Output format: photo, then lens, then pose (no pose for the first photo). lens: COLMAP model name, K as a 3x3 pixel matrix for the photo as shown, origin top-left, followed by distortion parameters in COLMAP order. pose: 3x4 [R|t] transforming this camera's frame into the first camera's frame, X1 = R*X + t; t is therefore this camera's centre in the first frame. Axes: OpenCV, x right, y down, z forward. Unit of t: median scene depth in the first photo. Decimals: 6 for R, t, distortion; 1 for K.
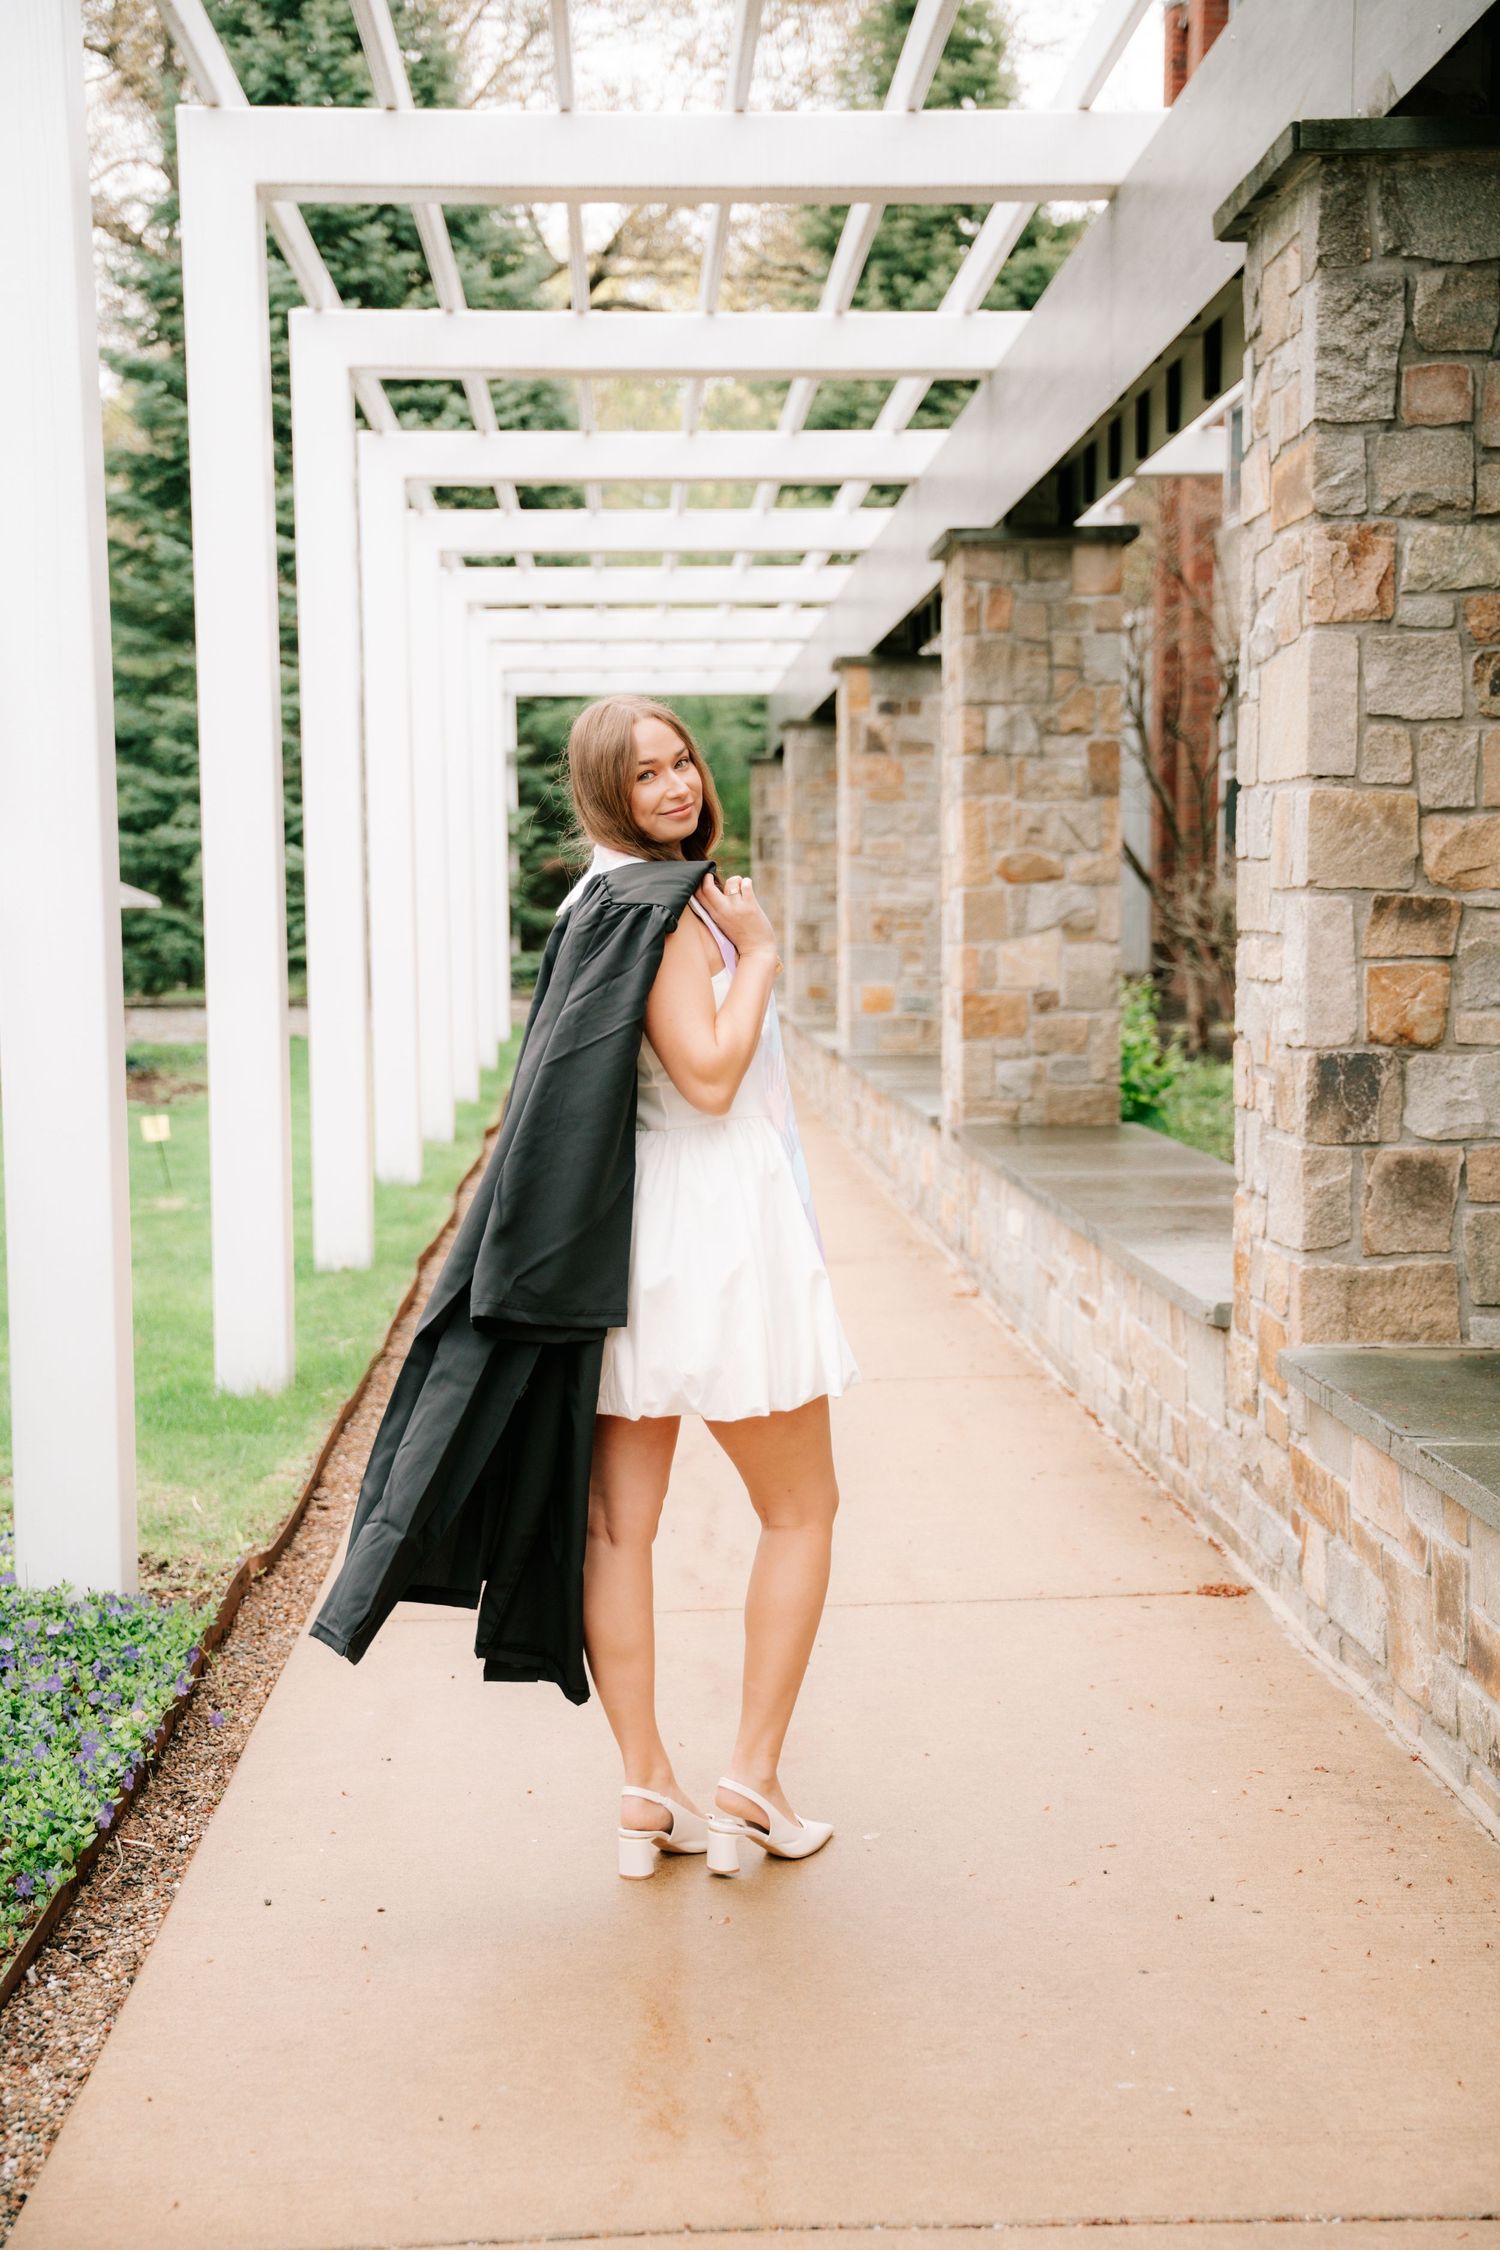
lens RADIAL K [[2812.6, 0, 750.0], [0, 2812.6, 1125.0], [0, 0, 1]] dist [0.119144, 0.019228]
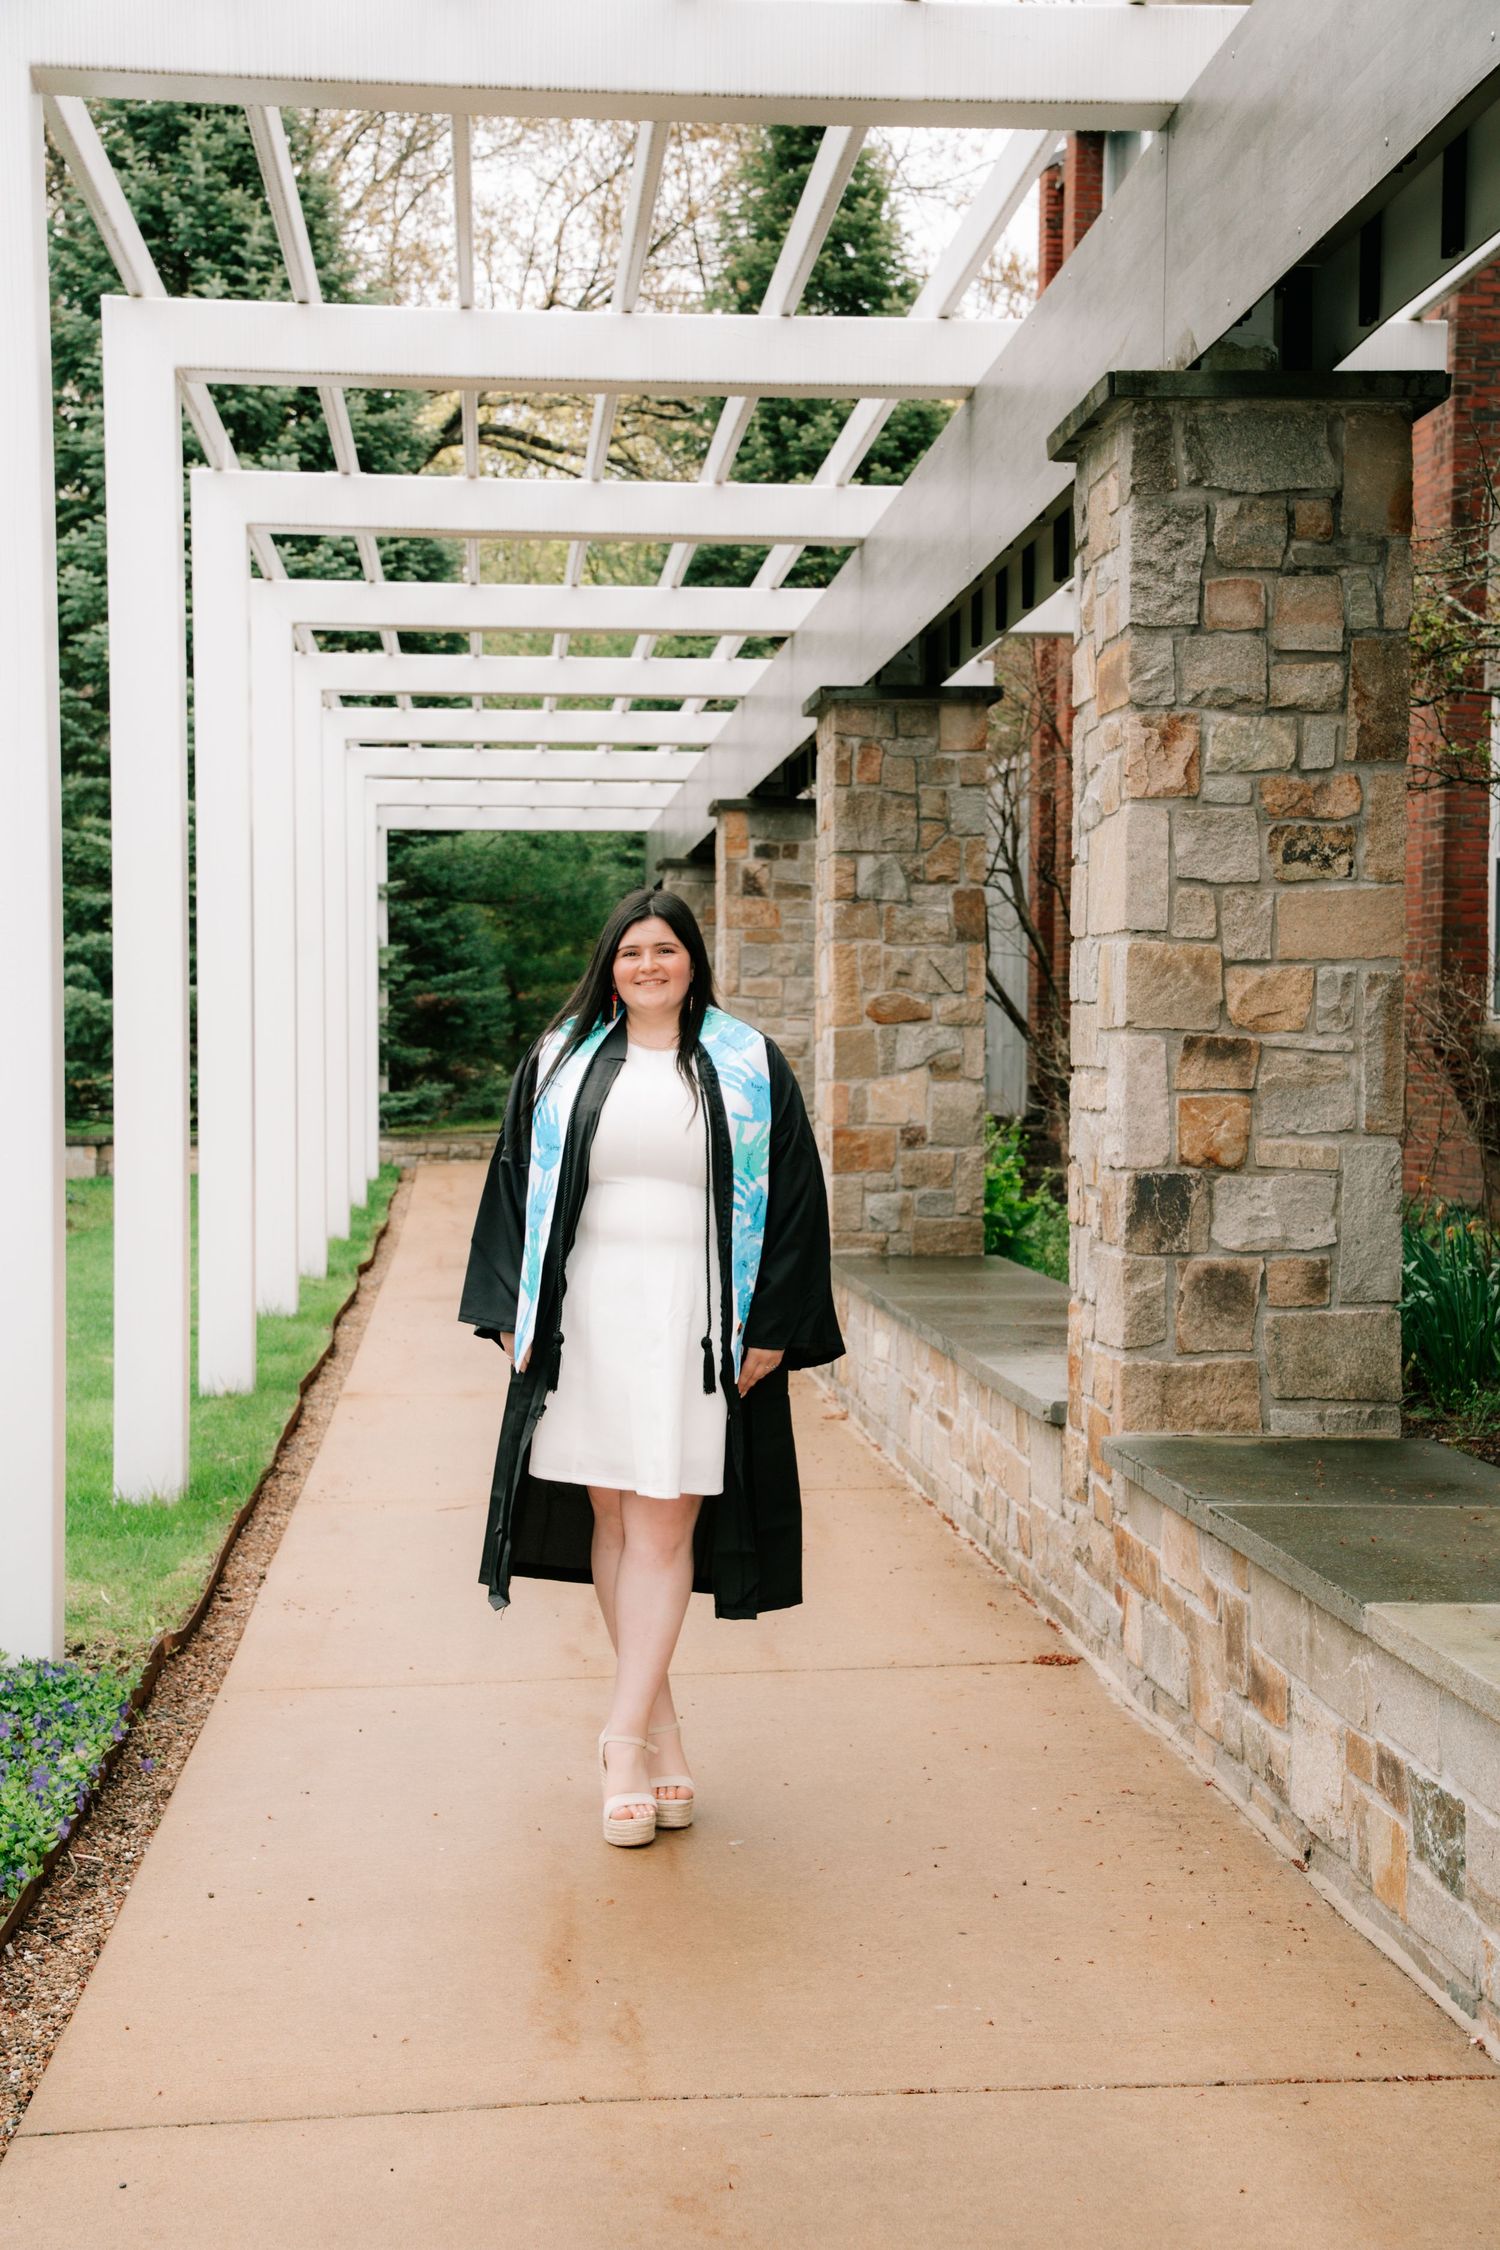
lens RADIAL K [[3095.1, 0, 750.0], [0, 3095.1, 1125.0], [0, 0, 1]] dist [0.186654, 0.028791]
pose [[0.999052, 0.008941, 0.042608, -0.006825], [-0.006643, 0.998531, -0.053773, 0.022869], [-0.043026, 0.053439, 0.997644, -0.233847]]
